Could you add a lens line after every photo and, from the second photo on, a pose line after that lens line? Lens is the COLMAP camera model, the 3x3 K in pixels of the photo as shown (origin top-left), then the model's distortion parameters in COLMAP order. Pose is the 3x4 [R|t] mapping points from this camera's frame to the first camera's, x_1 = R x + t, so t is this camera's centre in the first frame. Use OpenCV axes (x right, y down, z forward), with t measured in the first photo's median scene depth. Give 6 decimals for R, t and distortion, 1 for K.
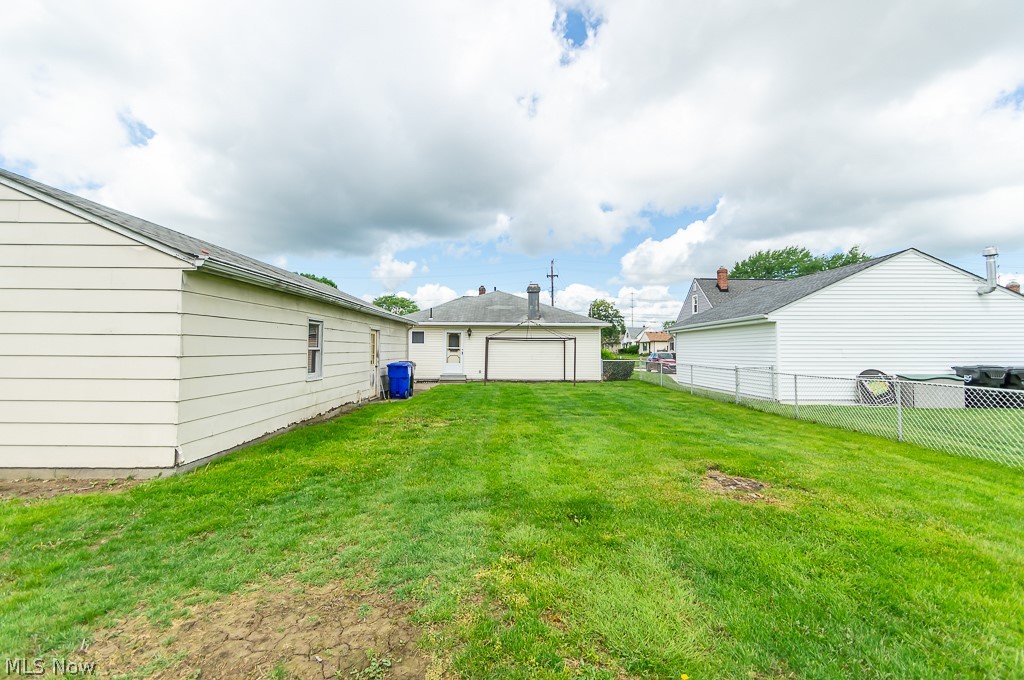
lens RADIAL K [[462.7, 0, 525.7], [0, 462.7, 351.1], [0, 0, 1]] dist [-0.000665, -0.000884]
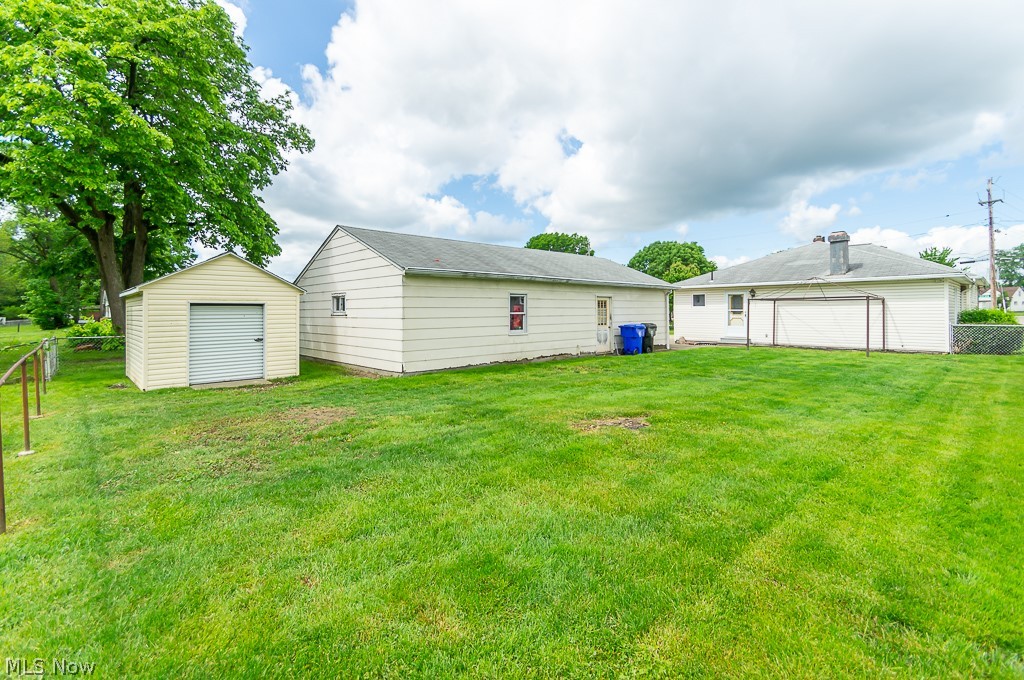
lens RADIAL K [[461.4, 0, 505.2], [0, 461.4, 328.0], [0, 0, 1]] dist [-0.000566, -0.001061]
pose [[0.658072, 0.016486, -0.752774, 0.254163], [0.006939, 0.999585, 0.027957, 0.000191], [0.752923, -0.023622, 0.657685, 0.003380]]
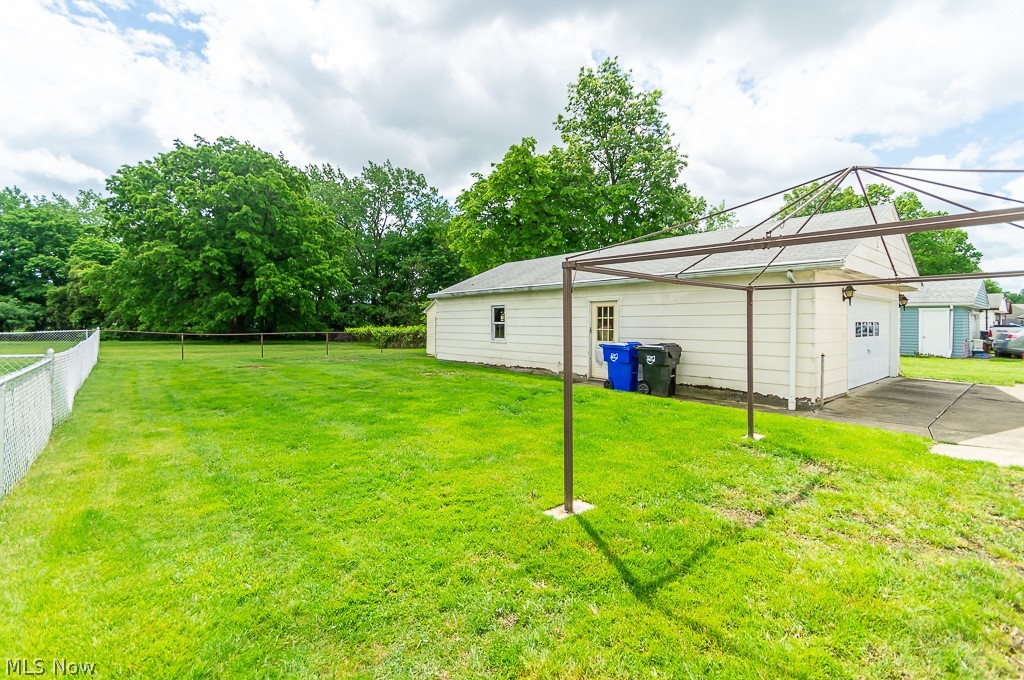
lens RADIAL K [[461.4, 0, 505.2], [0, 461.4, 328.0], [0, 0, 1]] dist [-0.000566, -0.001061]
pose [[-0.790451, 0.010203, -0.612441, 0.215470], [0.000171, 0.999865, 0.016438, -0.006304], [0.612525, 0.012889, -0.790346, 0.954491]]
